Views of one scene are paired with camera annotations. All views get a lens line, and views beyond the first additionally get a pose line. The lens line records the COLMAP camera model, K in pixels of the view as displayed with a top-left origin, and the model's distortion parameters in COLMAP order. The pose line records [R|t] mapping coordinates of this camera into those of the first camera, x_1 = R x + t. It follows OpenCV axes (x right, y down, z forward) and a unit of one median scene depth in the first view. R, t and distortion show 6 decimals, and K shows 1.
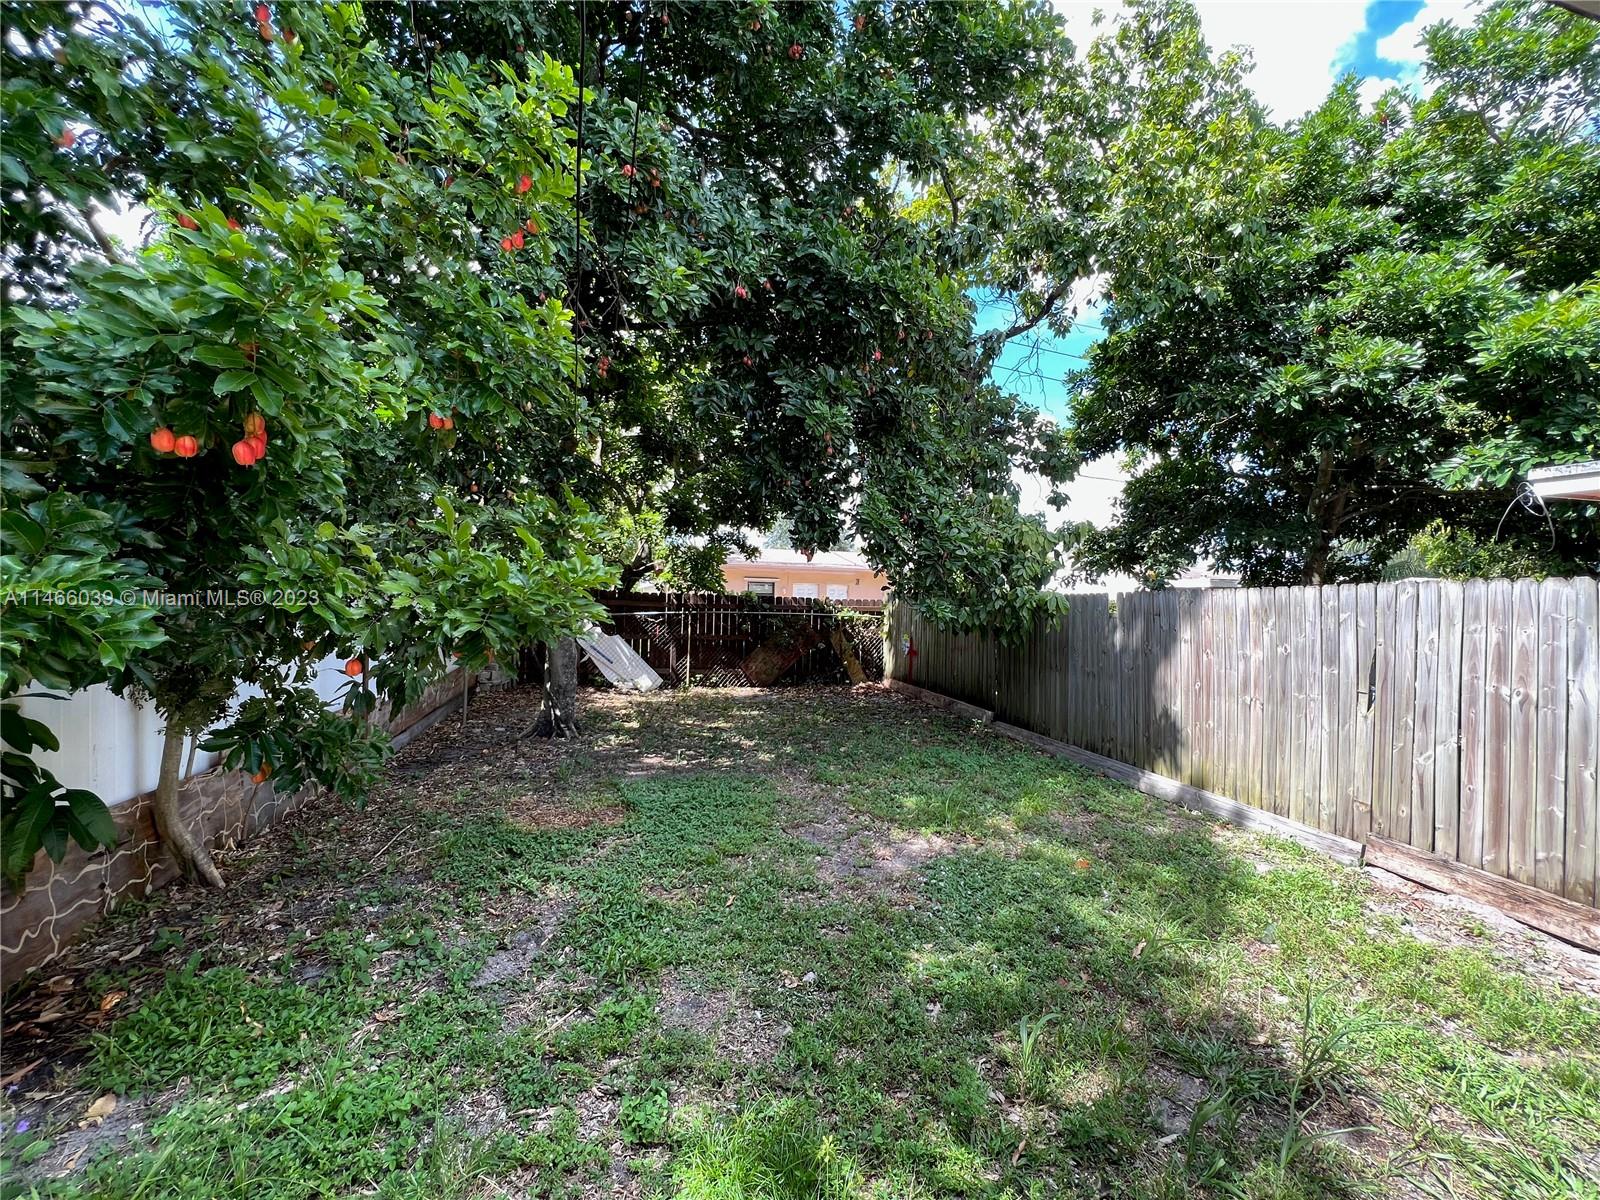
lens RADIAL K [[641.7, 0, 799.0], [0, 641.7, 603.8], [0, 0, 1]] dist [-0.000171, 0.000328]
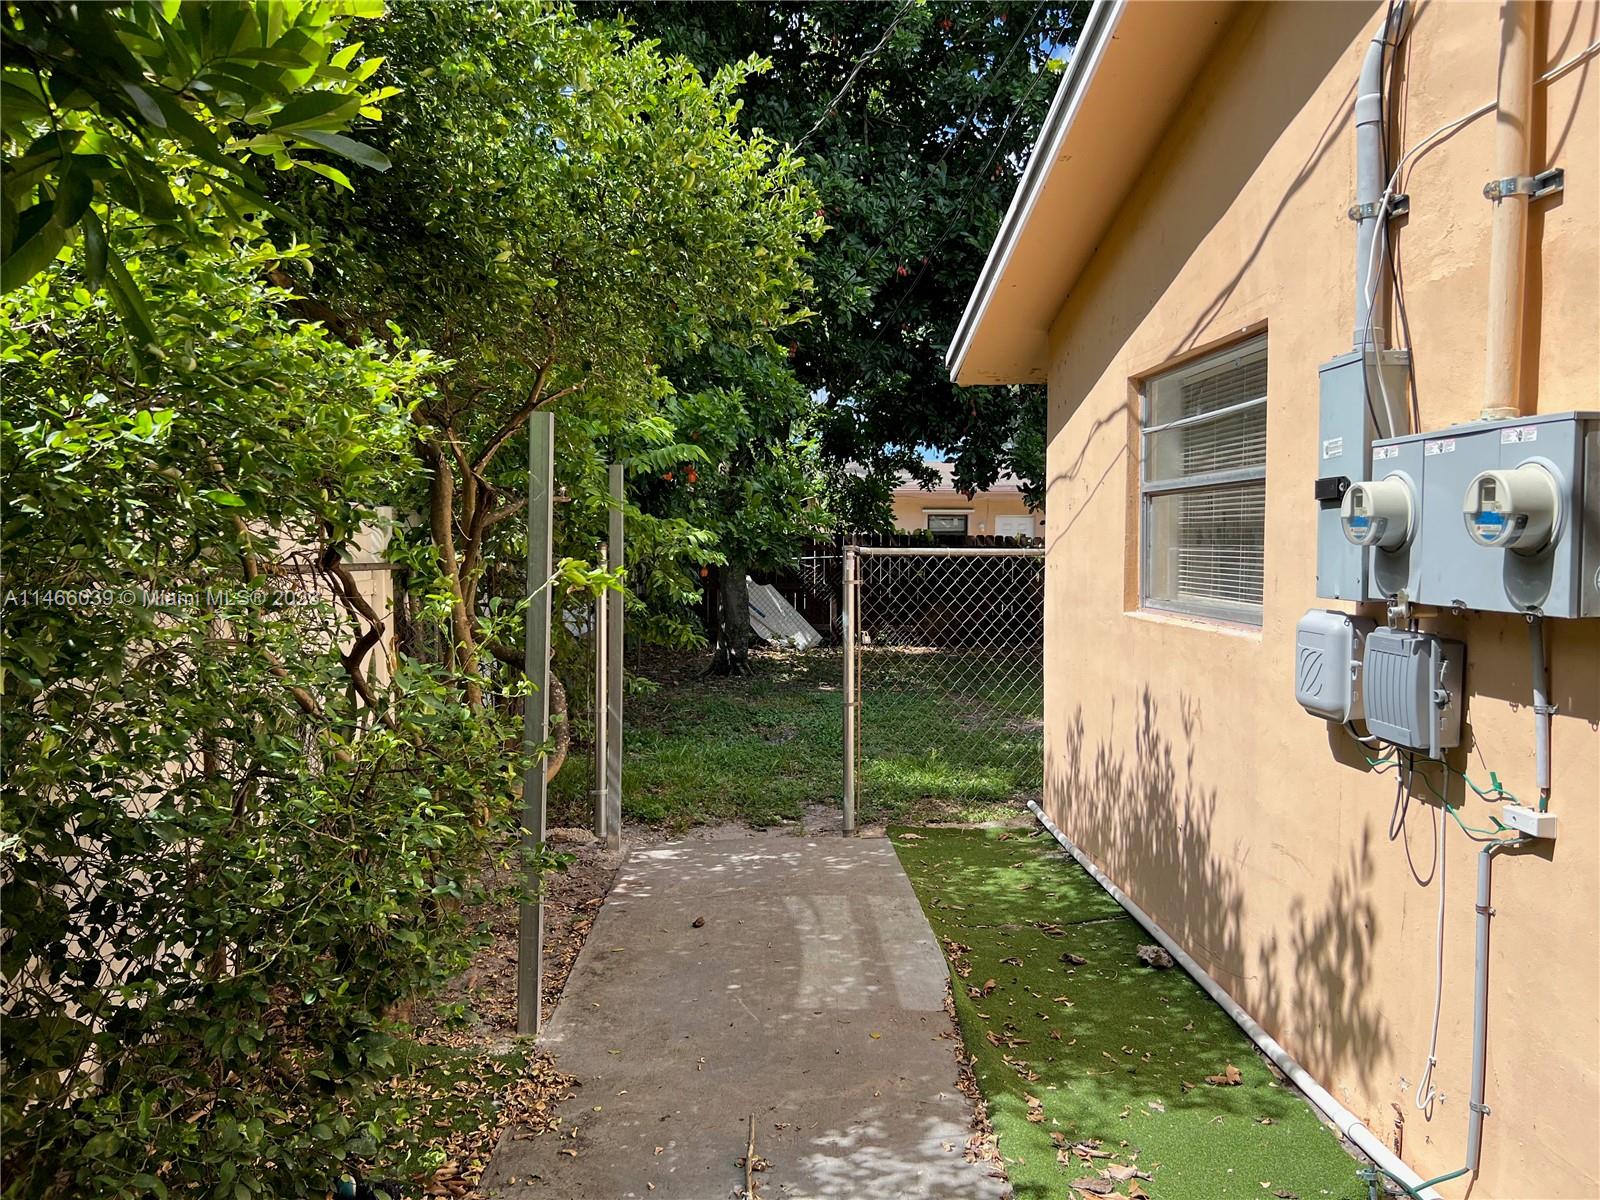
lens RADIAL K [[1217.3, 0, 796.3], [0, 1217.3, 601.0], [0, 0, 1]] dist [0.029117, -0.007779]
pose [[0.980708, -0.011219, -0.195154, 0.068521], [0.018109, 0.999273, 0.033557, 0.016091], [0.194636, -0.036443, 0.980198, -0.576970]]
